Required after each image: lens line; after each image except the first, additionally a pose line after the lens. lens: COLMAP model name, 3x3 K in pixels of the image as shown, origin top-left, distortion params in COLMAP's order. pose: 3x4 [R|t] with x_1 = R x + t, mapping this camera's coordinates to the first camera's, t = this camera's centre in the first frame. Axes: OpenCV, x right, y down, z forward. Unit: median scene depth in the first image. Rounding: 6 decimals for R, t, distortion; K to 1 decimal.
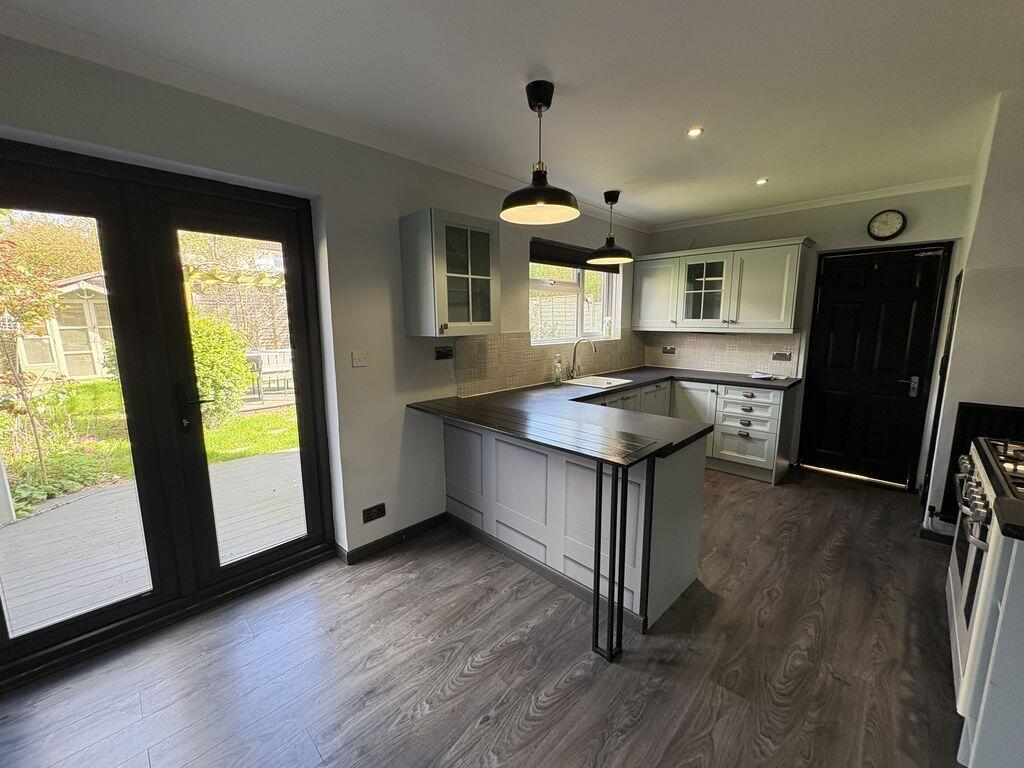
lens RADIAL K [[408.5, 0, 510.7], [0, 408.5, 384.6], [0, 0, 1]] dist [0.000096, -0.000091]
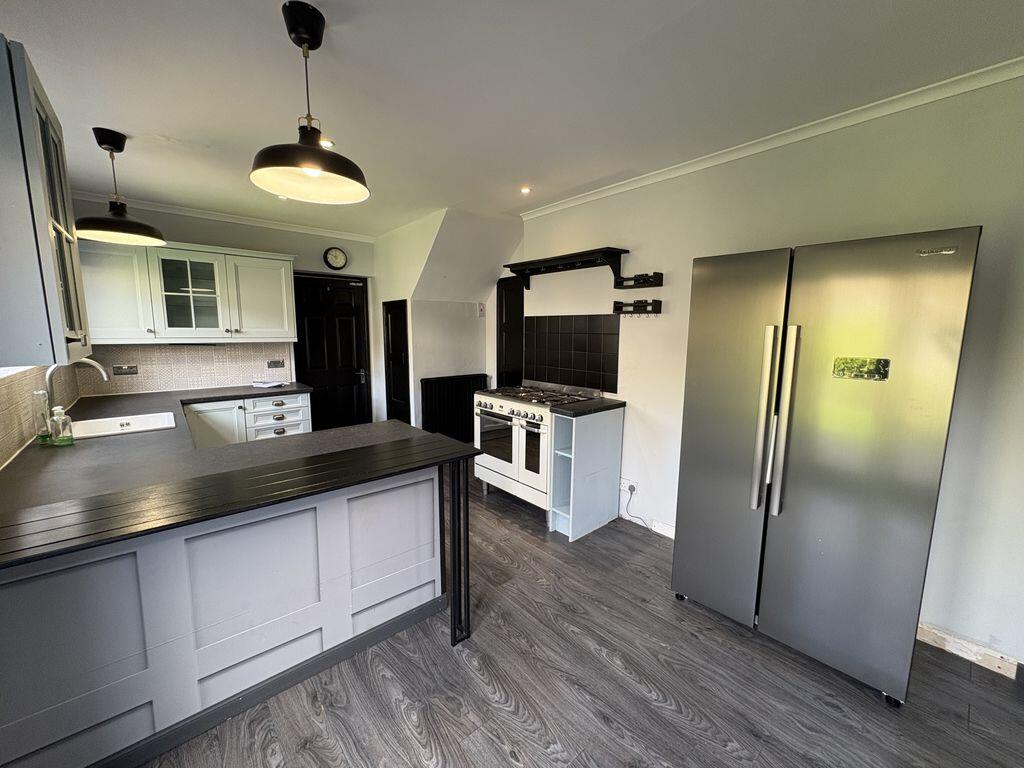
lens RADIAL K [[408.5, 0, 510.7], [0, 408.5, 384.6], [0, 0, 1]] dist [0.000096, -0.000091]
pose [[0.077035, -0.130167, 0.988495, -0.515566], [0.150870, 0.981546, 0.117495, -0.073949], [-0.985548, 0.140083, 0.095251, 0.469084]]
